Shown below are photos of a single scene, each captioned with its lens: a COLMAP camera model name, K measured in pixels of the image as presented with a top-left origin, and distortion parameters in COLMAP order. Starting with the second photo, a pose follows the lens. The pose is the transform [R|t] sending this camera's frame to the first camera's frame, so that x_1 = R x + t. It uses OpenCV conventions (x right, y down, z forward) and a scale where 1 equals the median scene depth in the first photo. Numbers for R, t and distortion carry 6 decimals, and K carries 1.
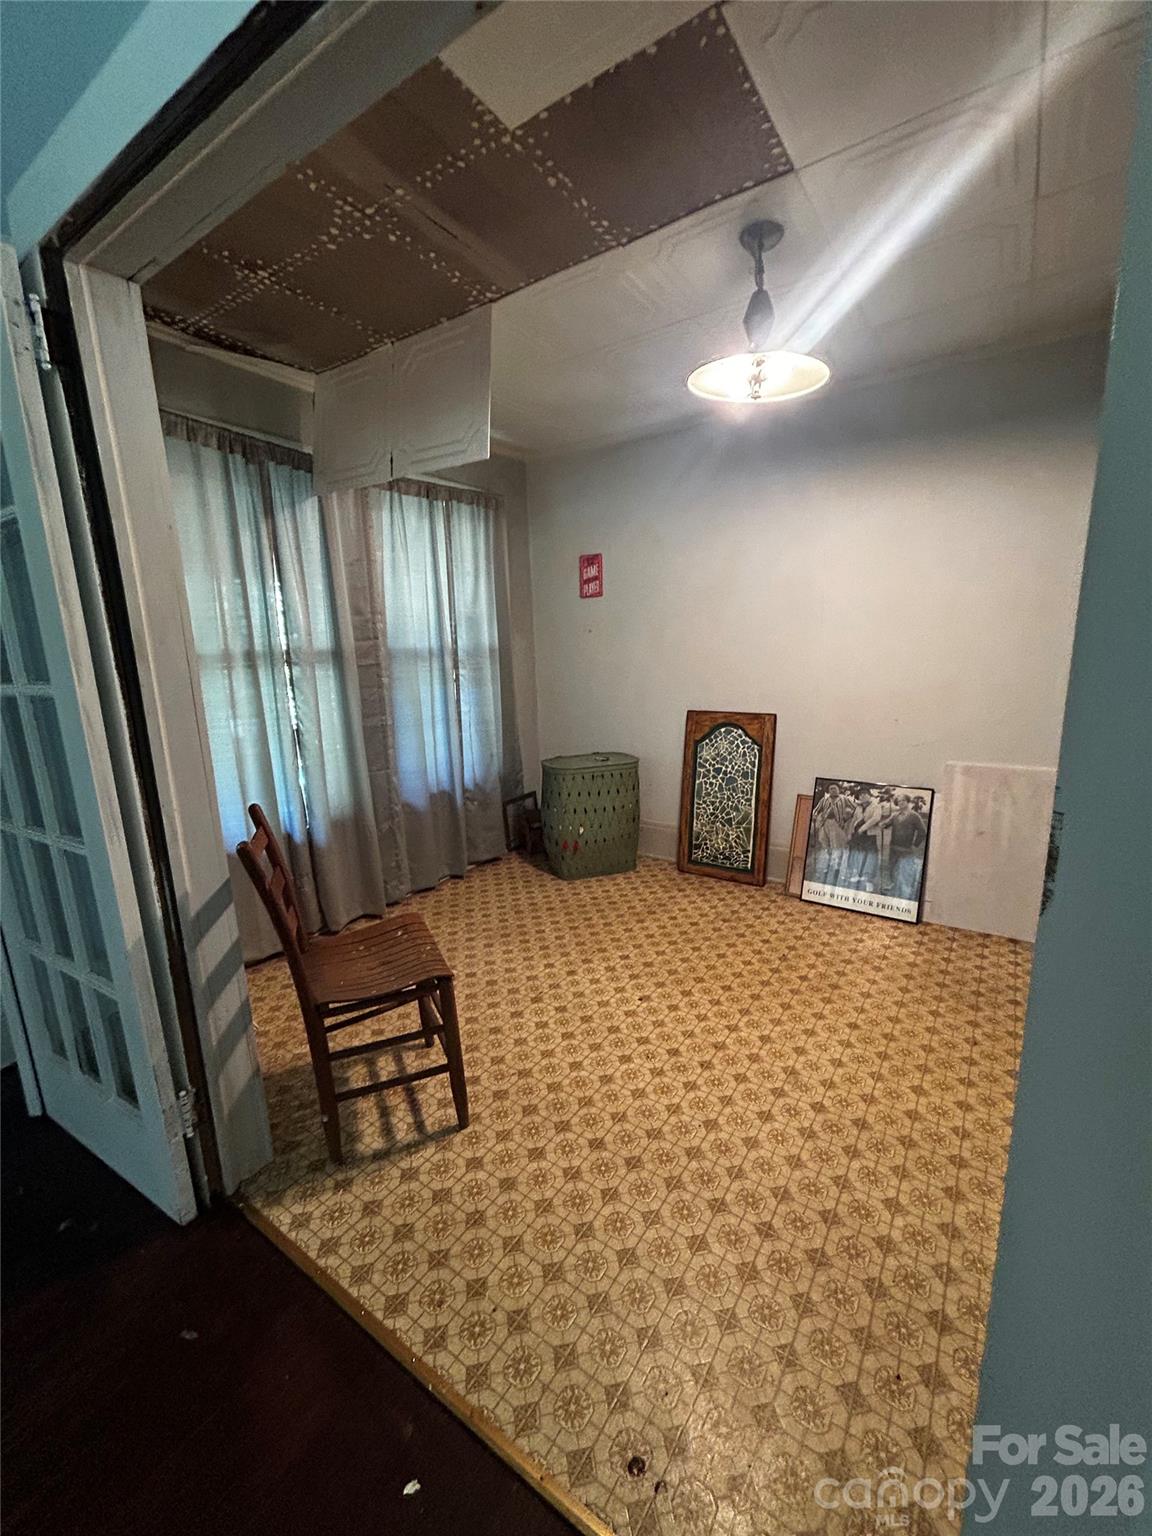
lens RADIAL K [[618.7, 0, 576.2], [0, 618.7, 772.0], [0, 0, 1]] dist [0.000576, 0.000059]
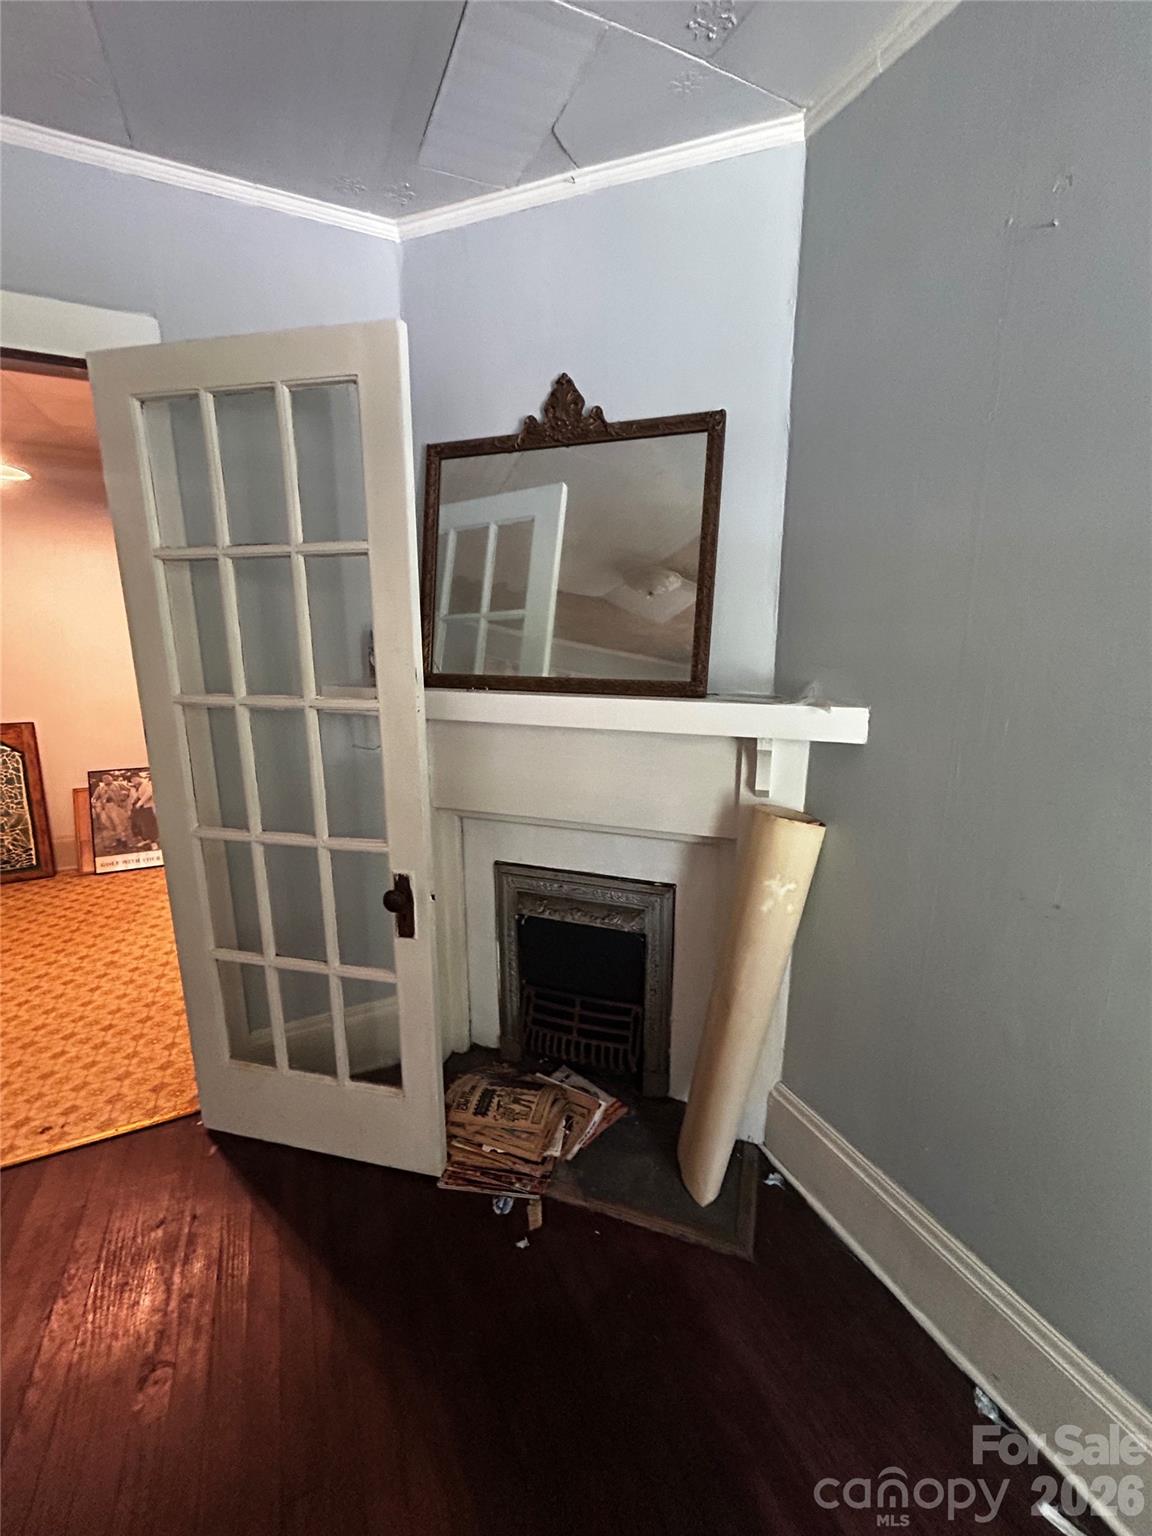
lens RADIAL K [[618.7, 0, 580.7], [0, 618.7, 766.3], [0, 0, 1]] dist [0.000576, 0.000059]
pose [[0.495818, -0.149705, 0.855425, -0.161596], [0.169056, 0.982824, 0.074013, 0.072046], [-0.851812, 0.107917, 0.512610, -0.426205]]
